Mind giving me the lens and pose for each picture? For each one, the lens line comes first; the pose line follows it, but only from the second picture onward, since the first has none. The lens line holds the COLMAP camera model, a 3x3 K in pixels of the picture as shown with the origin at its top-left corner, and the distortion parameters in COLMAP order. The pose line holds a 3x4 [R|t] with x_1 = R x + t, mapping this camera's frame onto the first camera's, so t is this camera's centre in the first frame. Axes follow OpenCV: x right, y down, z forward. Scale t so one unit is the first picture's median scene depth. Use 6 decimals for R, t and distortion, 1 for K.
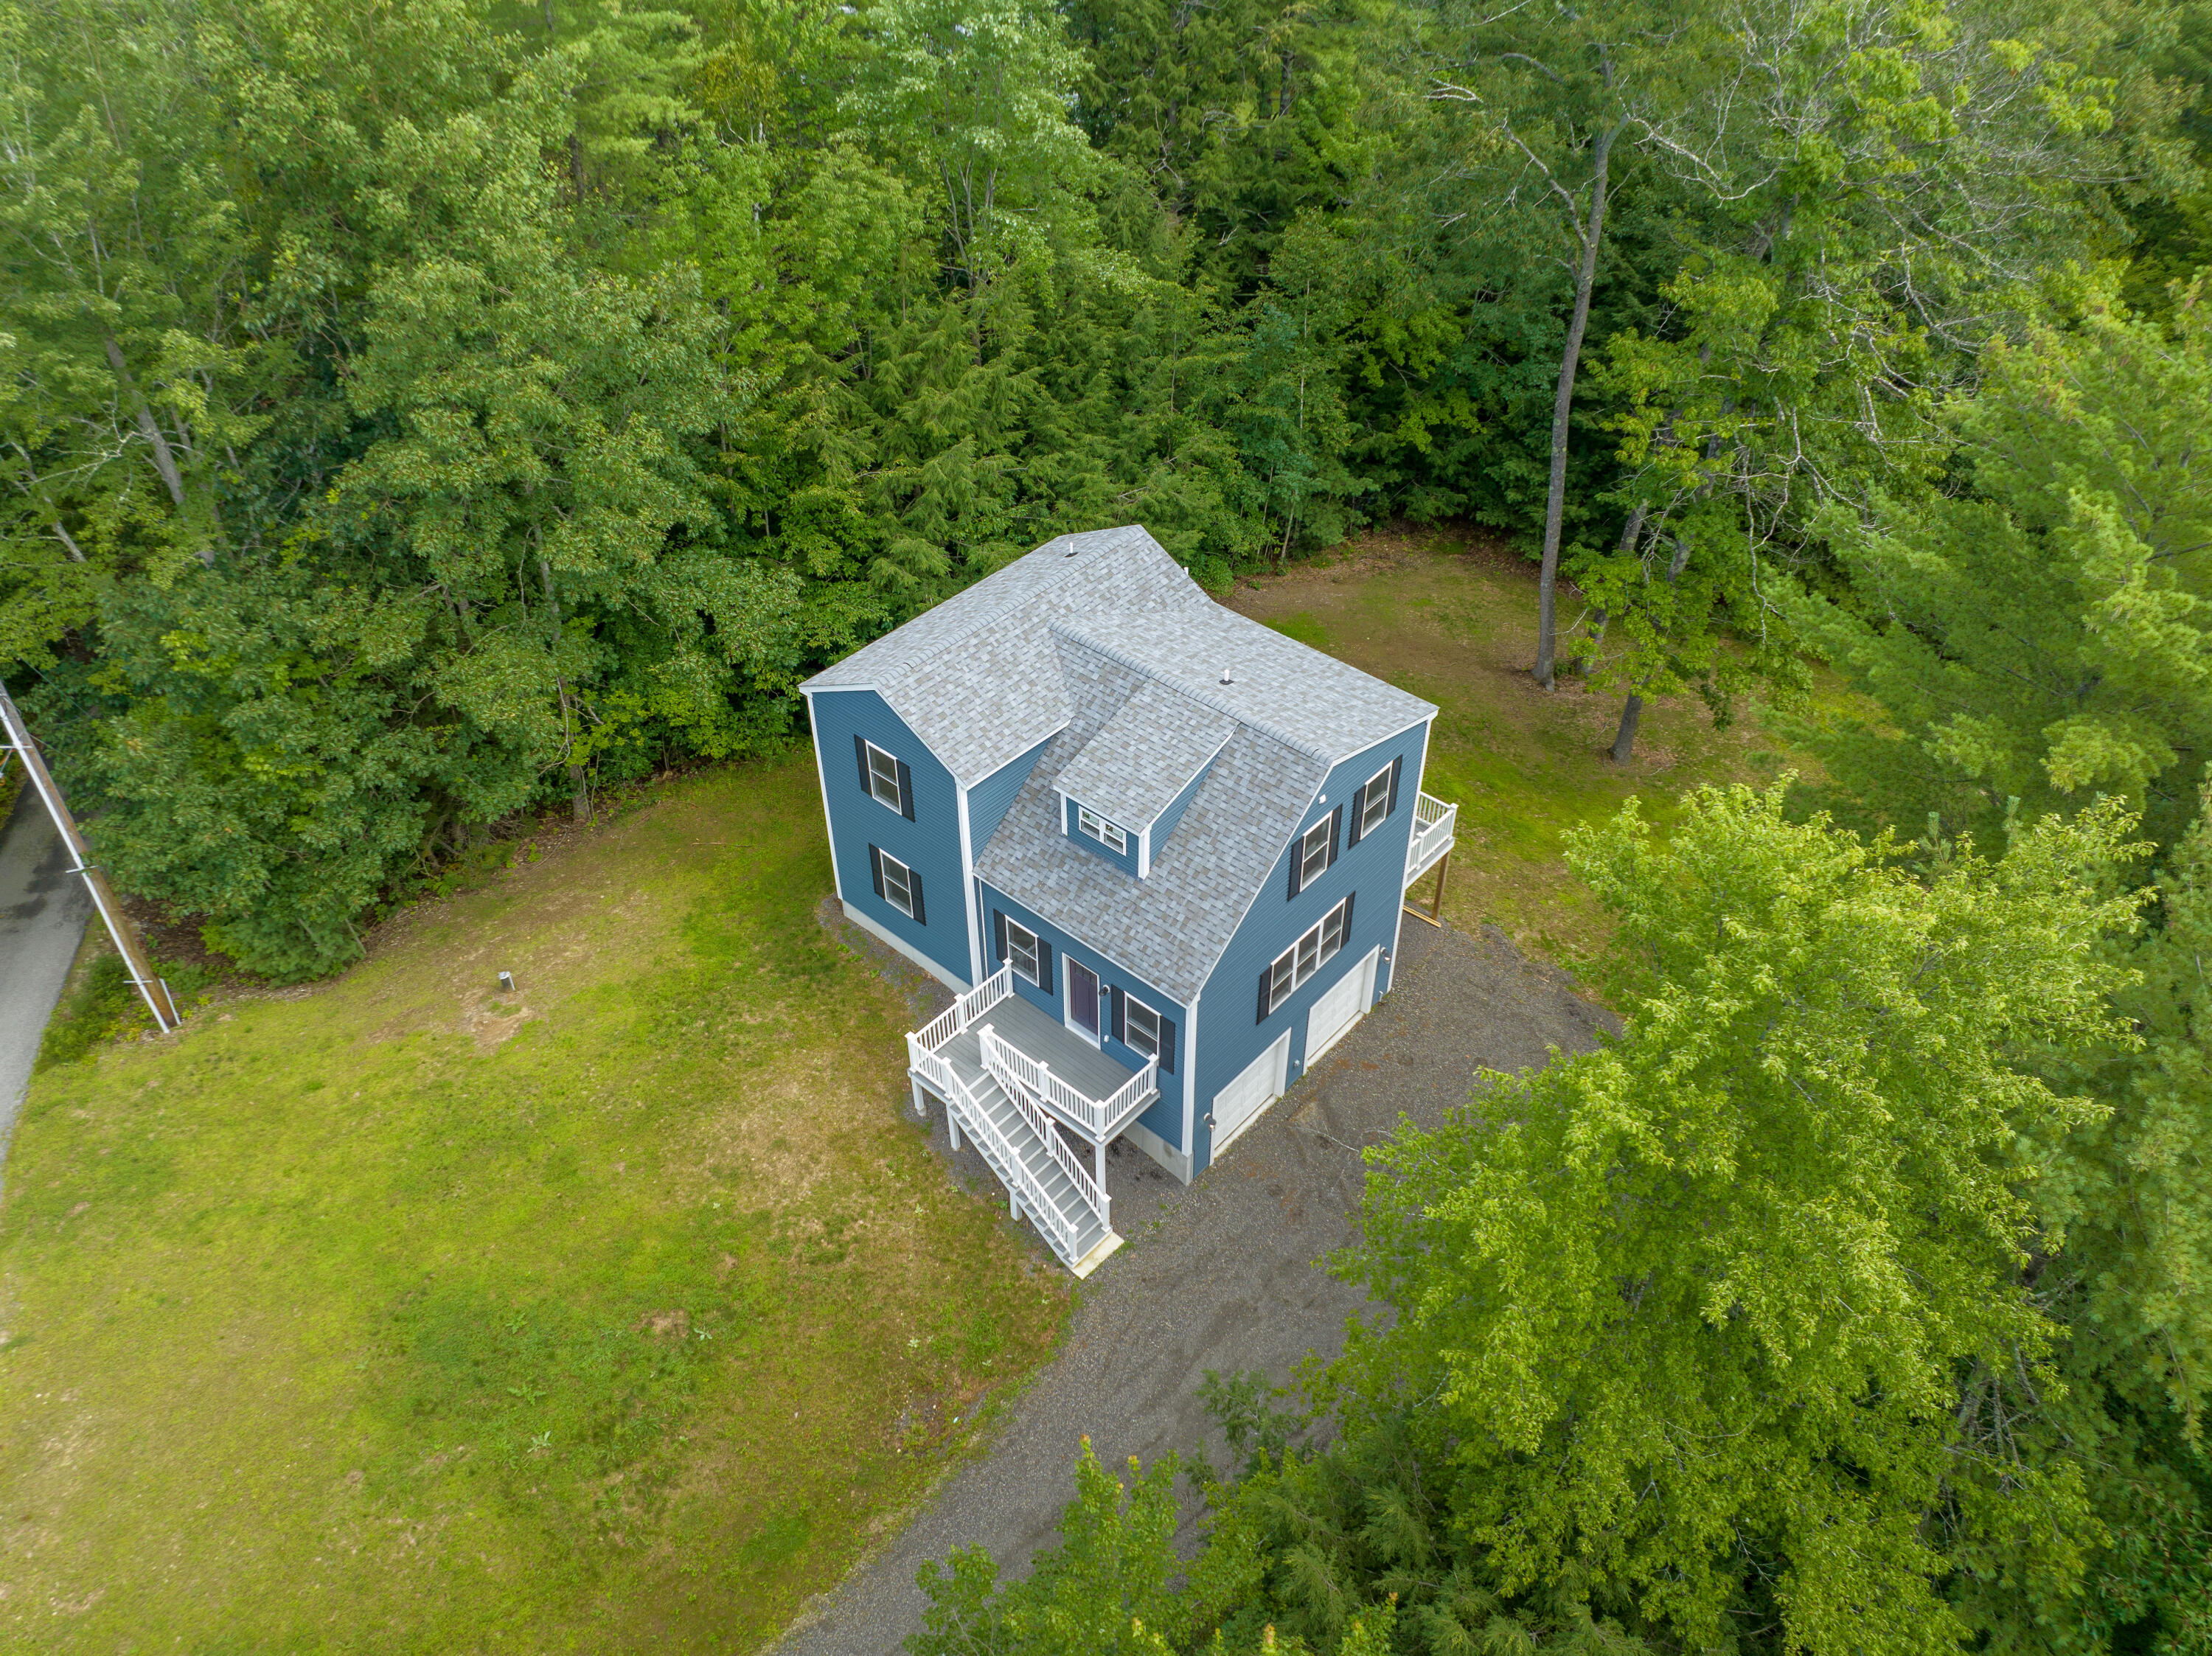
lens RADIAL K [[1625.5, 0, 1110.0], [0, 1625.5, 748.9], [0, 0, 1]] dist [-0.011063, -0.003241]
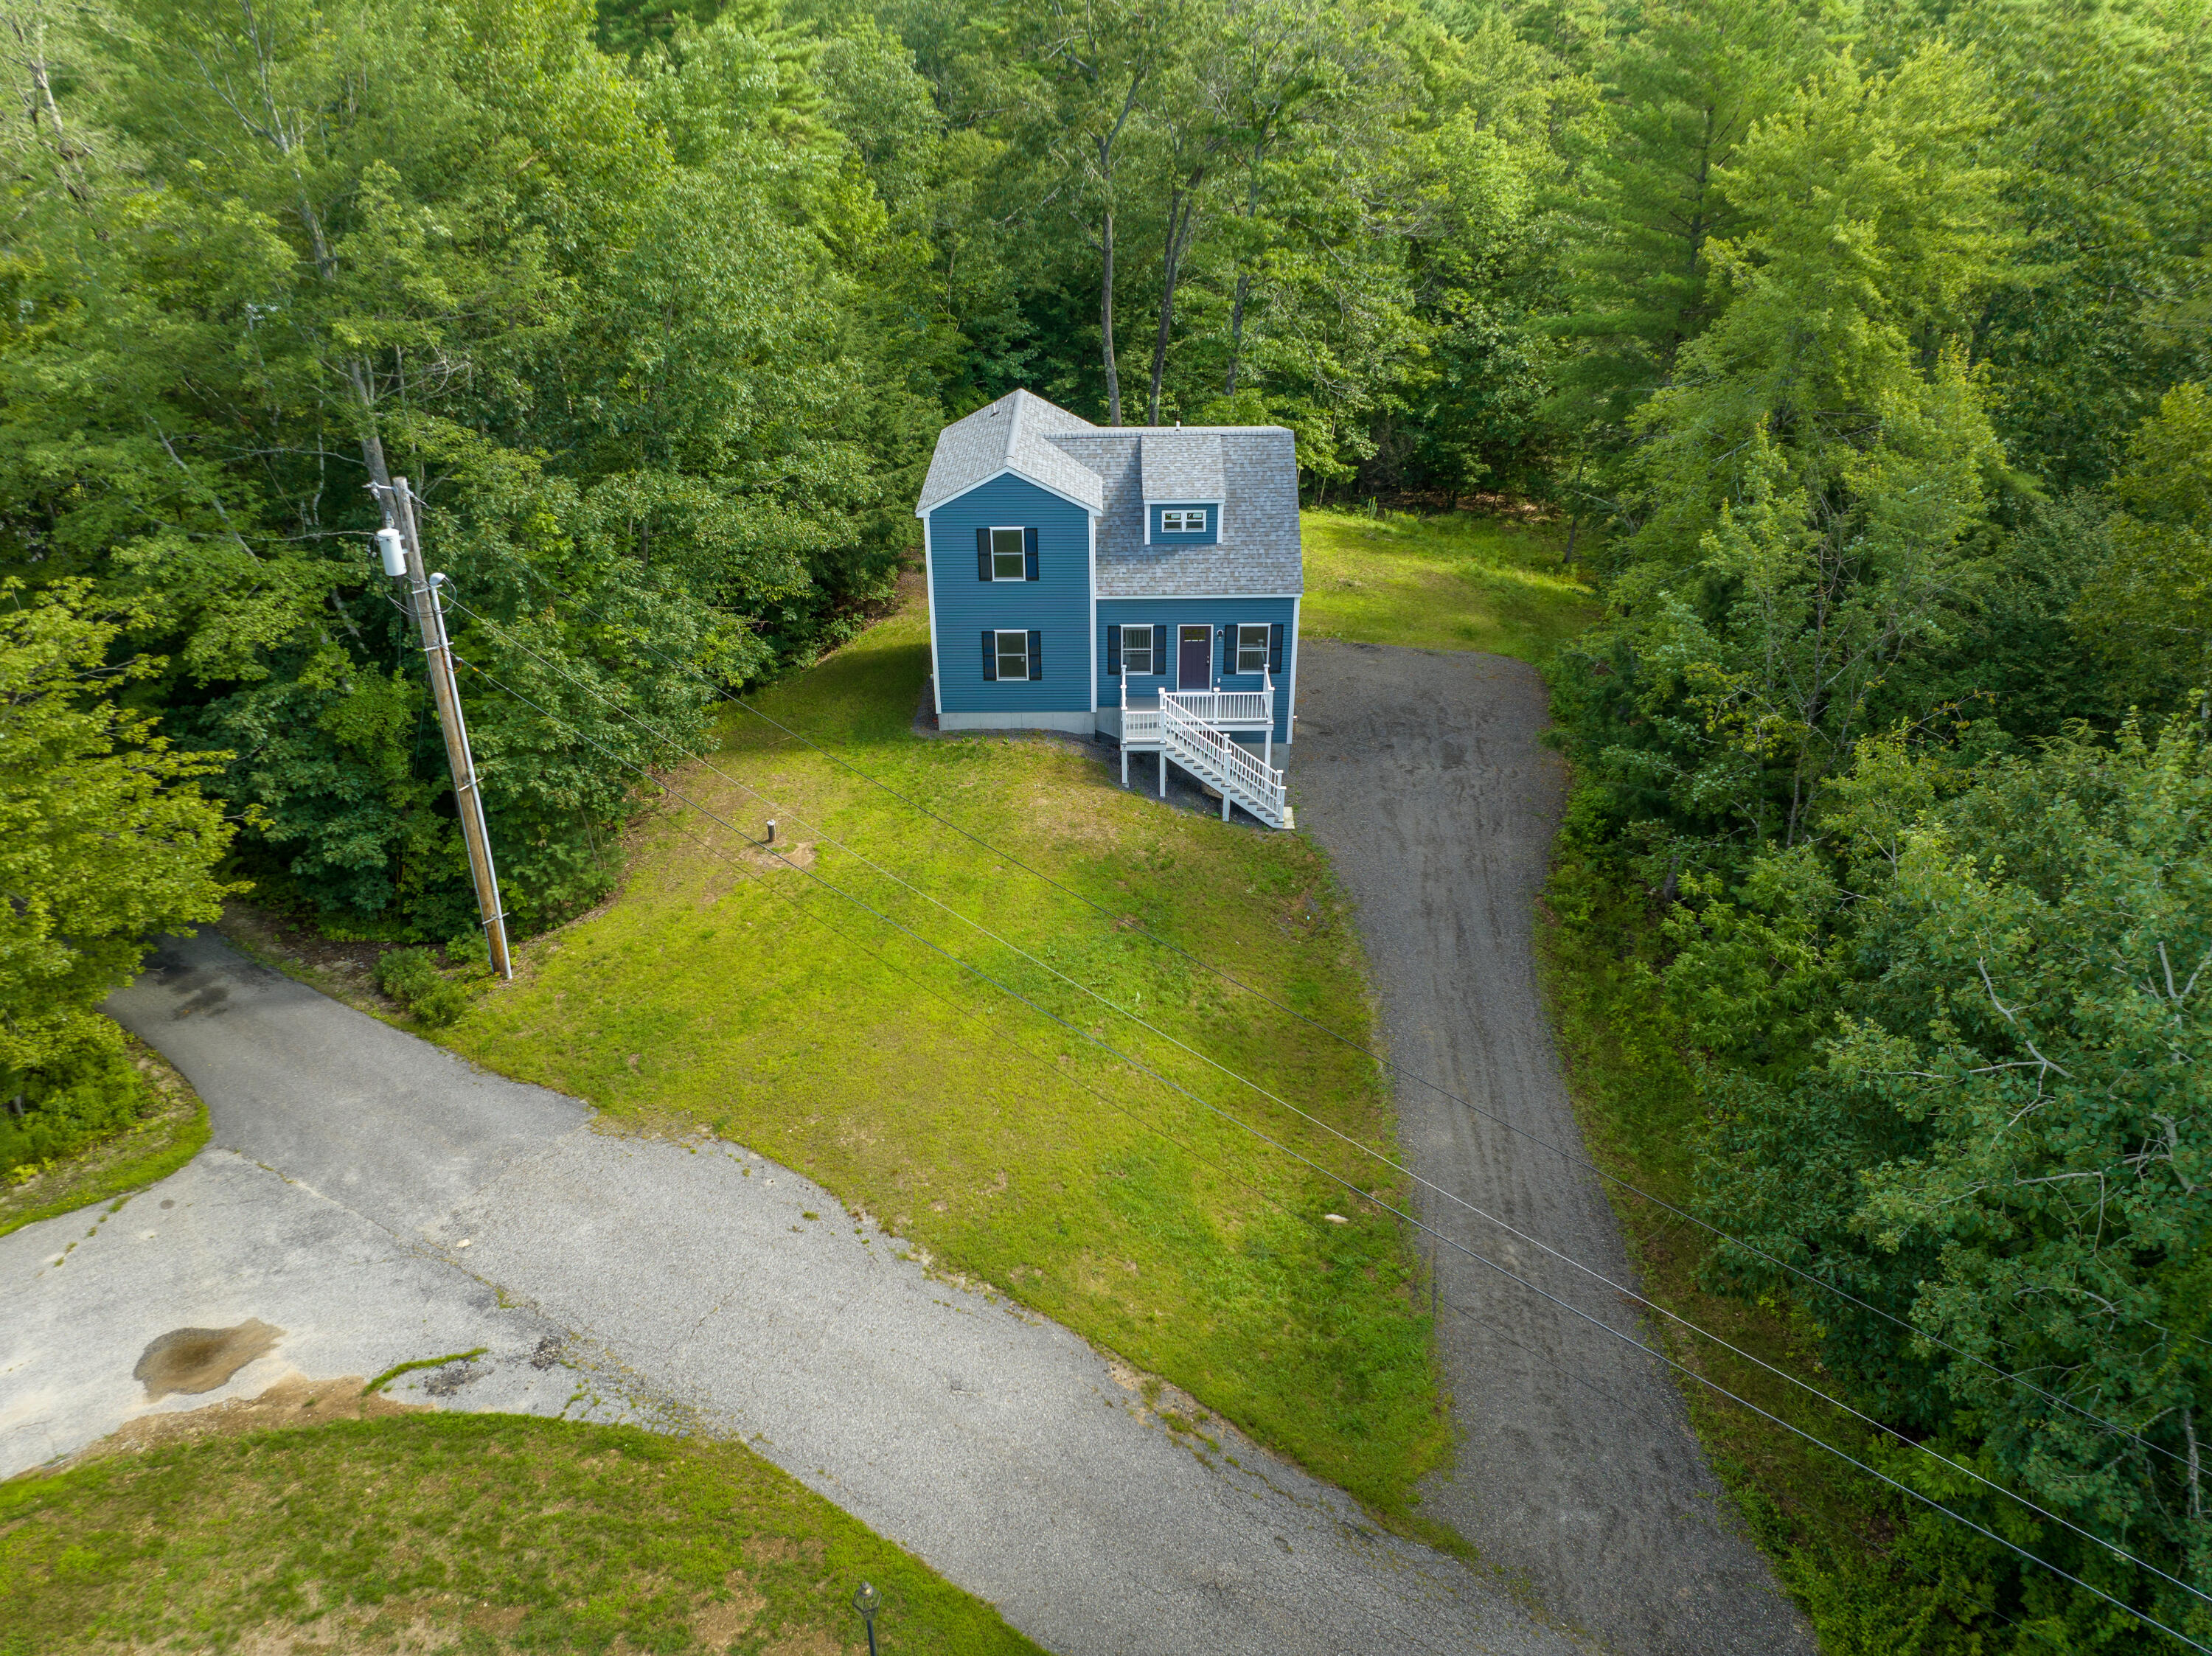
lens RADIAL K [[1533.0, 0, 1015.9], [0, 1533.0, 733.4], [0, 0, 1]] dist [-0.005167, -0.000837]
pose [[0.775662, -0.290595, 0.560271, -0.902047], [0.402708, 0.911391, -0.084815, 0.266415], [-0.485979, 0.291413, 0.823956, 0.013590]]
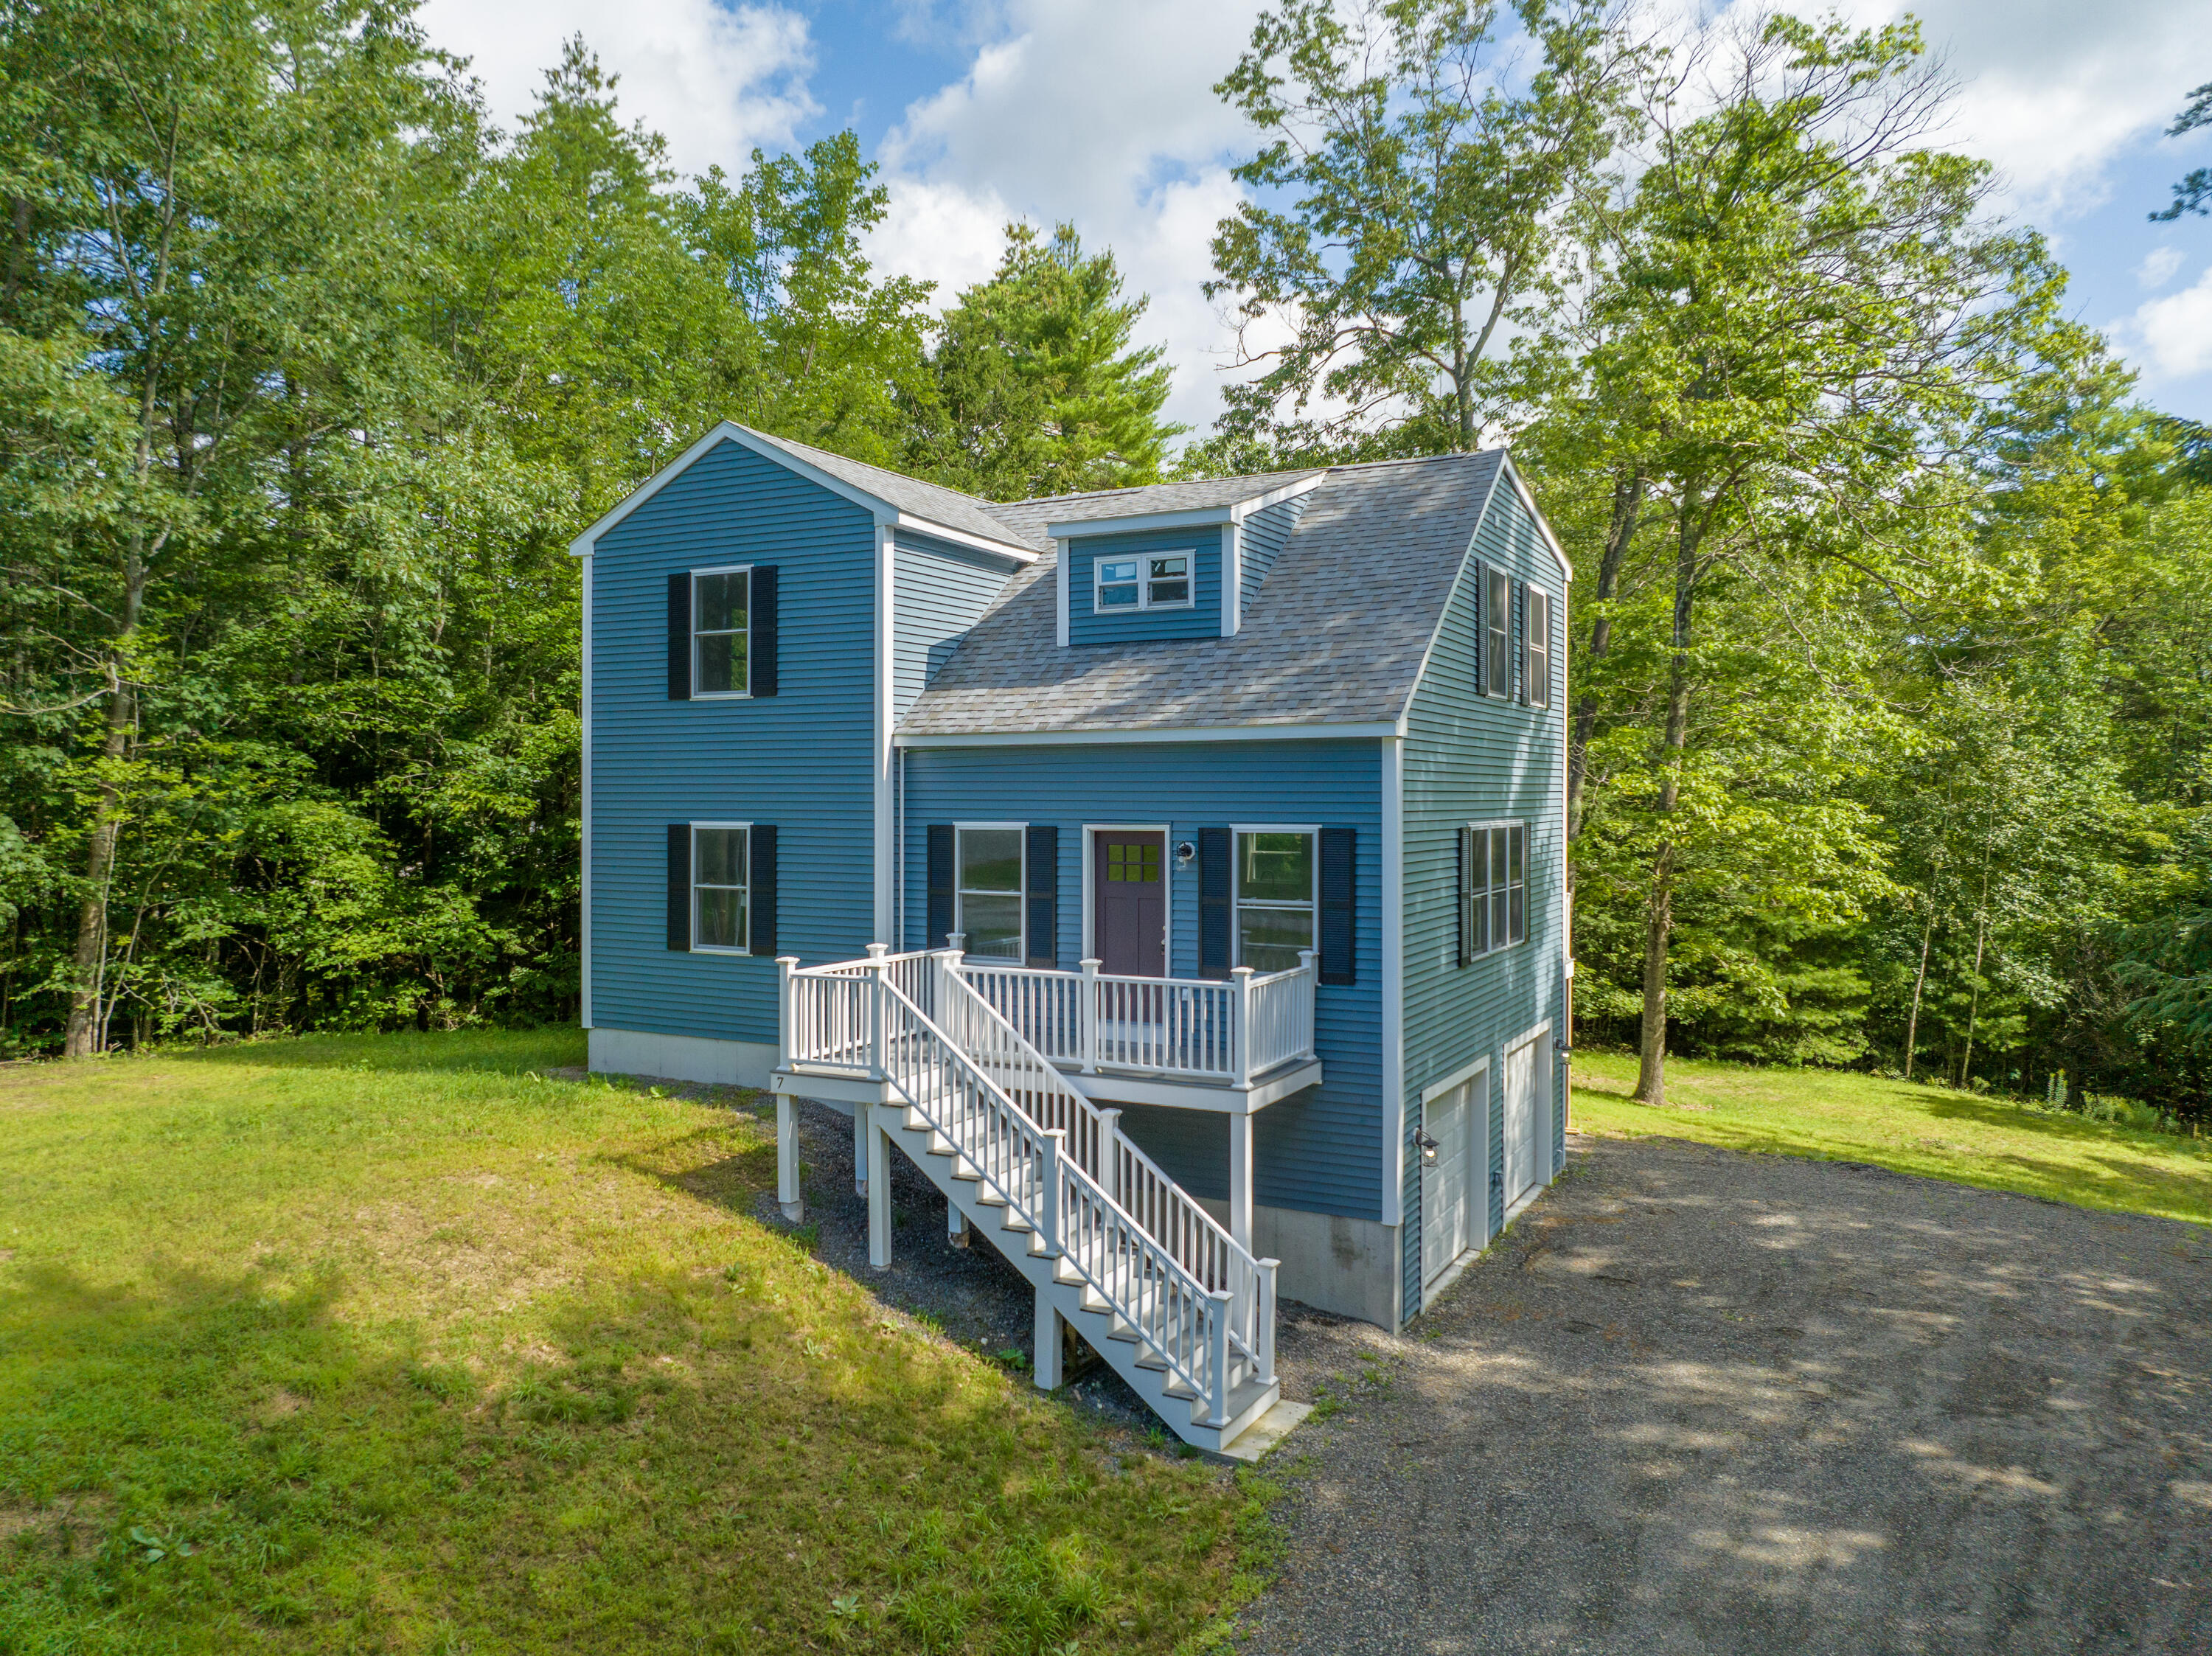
lens RADIAL K [[1513.0, 0, 1099.0], [0, 1513.0, 808.3], [0, 0, 1]] dist [-0.021892, 0.000929]
pose [[0.972351, 0.008680, 0.233364, -0.137692], [0.135605, 0.792577, -0.594502, 0.409449], [-0.190119, 0.609710, 0.769486, 0.626716]]
